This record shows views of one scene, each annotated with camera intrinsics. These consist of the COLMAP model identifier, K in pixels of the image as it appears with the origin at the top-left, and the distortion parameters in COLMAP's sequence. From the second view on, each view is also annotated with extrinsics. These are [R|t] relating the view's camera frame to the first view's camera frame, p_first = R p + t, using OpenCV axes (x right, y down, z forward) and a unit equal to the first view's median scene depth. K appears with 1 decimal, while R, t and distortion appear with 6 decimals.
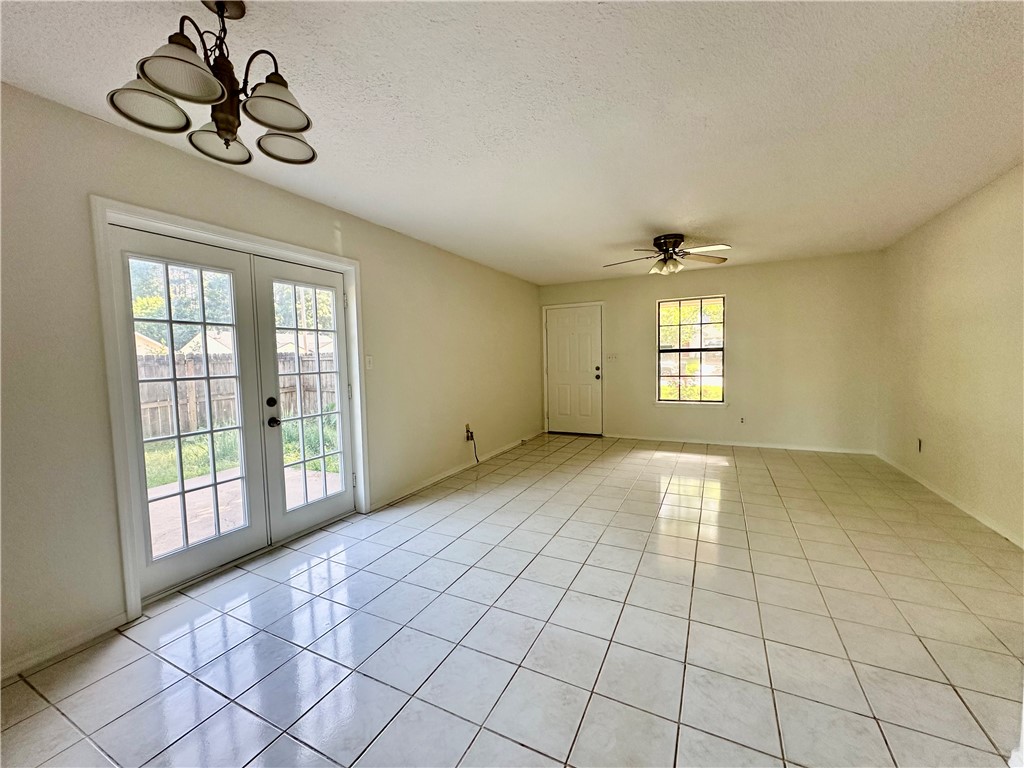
lens RADIAL K [[408.6, 0, 508.4], [0, 408.6, 385.9], [0, 0, 1]] dist [-0.000573, 0.000995]
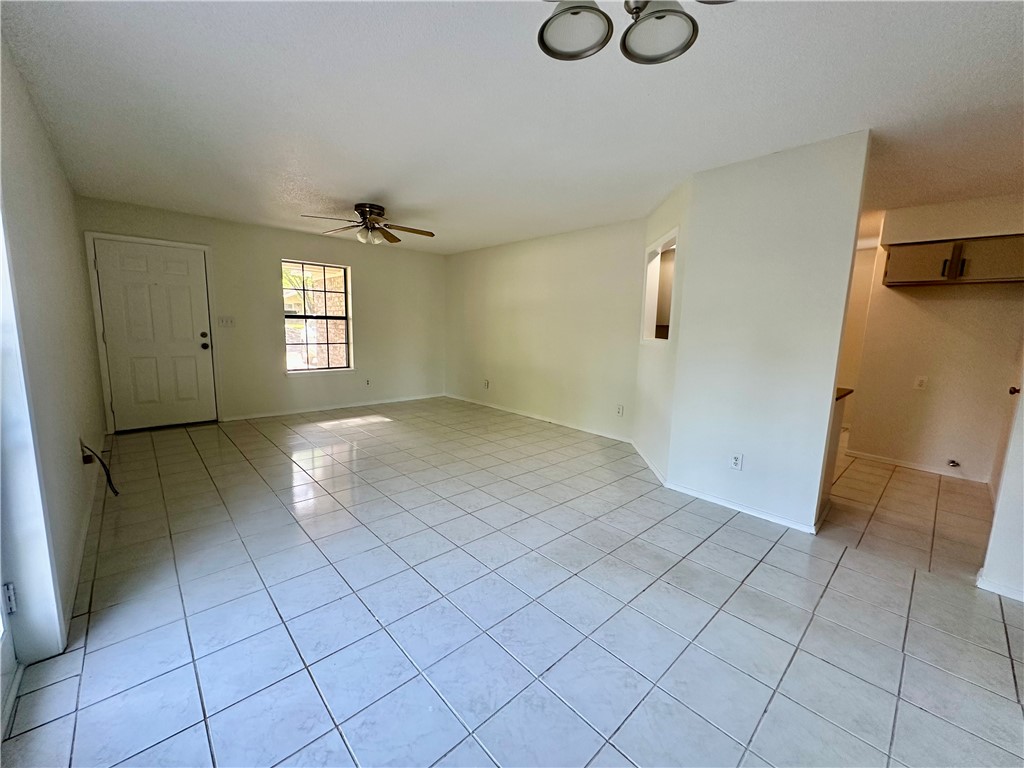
lens RADIAL K [[408.6, 0, 517.9], [0, 408.6, 385.3], [0, 0, 1]] dist [-0.000573, 0.000995]
pose [[0.342210, -0.104926, 0.933747, -0.329779], [0.030233, 0.994461, 0.100668, -0.009331], [-0.939137, -0.006220, 0.343487, 0.208770]]
